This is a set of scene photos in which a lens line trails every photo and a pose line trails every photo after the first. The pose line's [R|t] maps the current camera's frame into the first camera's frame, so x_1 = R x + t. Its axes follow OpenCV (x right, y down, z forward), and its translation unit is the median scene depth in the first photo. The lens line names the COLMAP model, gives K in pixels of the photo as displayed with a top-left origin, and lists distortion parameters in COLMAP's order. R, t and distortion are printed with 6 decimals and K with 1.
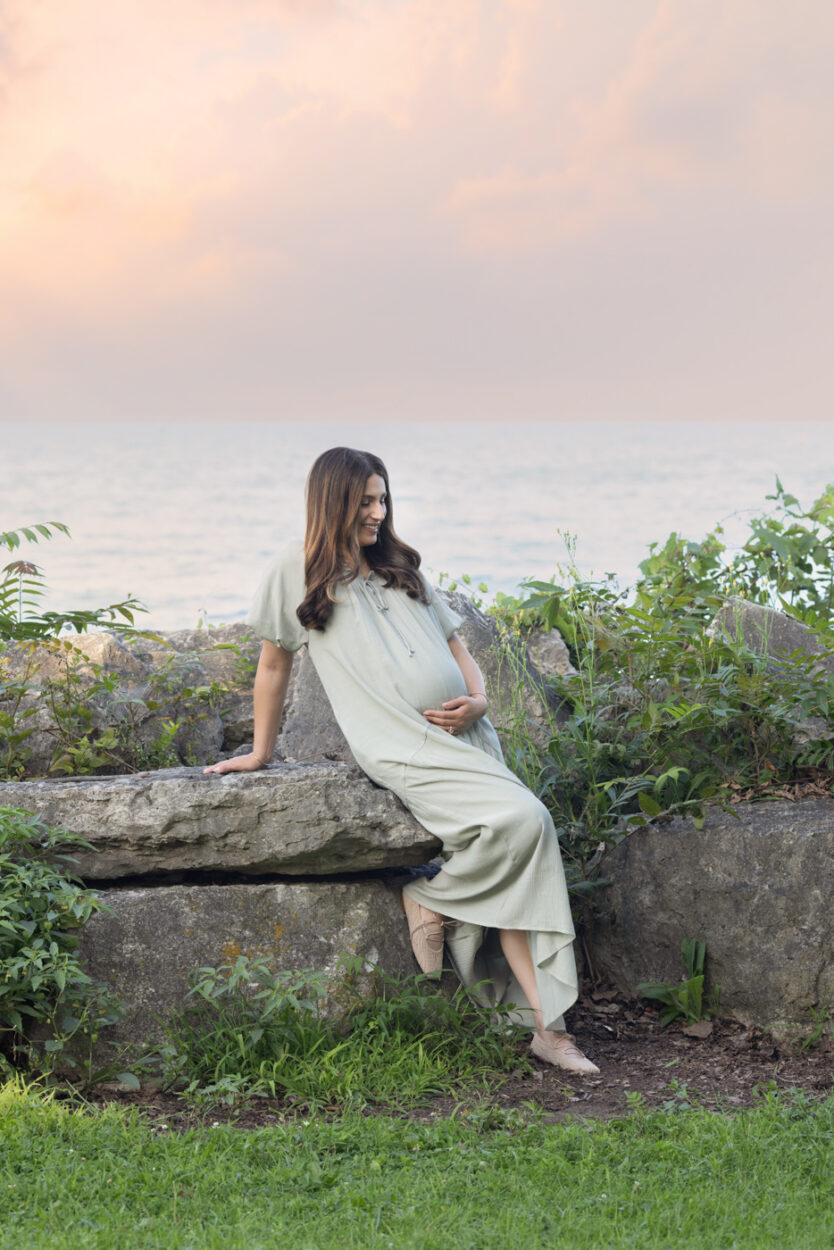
lens RADIAL K [[4489.0, 0, 420.1], [0, 4489.0, 627.2], [0, 0, 1]] dist [-0.042015, 0.000000]
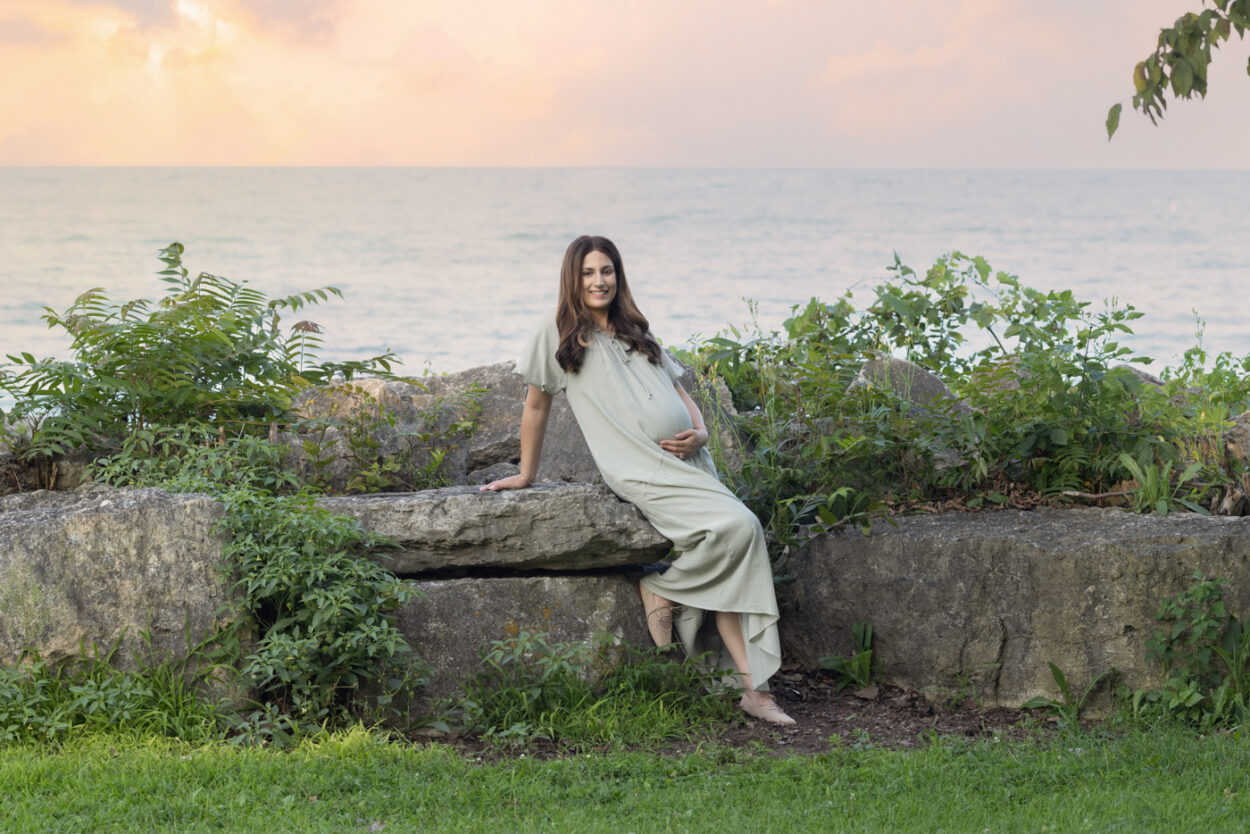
lens RADIAL K [[4489.0, 0, 622.5], [0, 4489.0, 415.0], [0, 0, 1]] dist [-0.042015, 0.000000]
pose [[0.998830, 0.002042, 0.048318, -0.069681], [-0.002512, 0.999950, 0.009668, -0.001155], [-0.048296, -0.009778, 0.998785, -0.269055]]
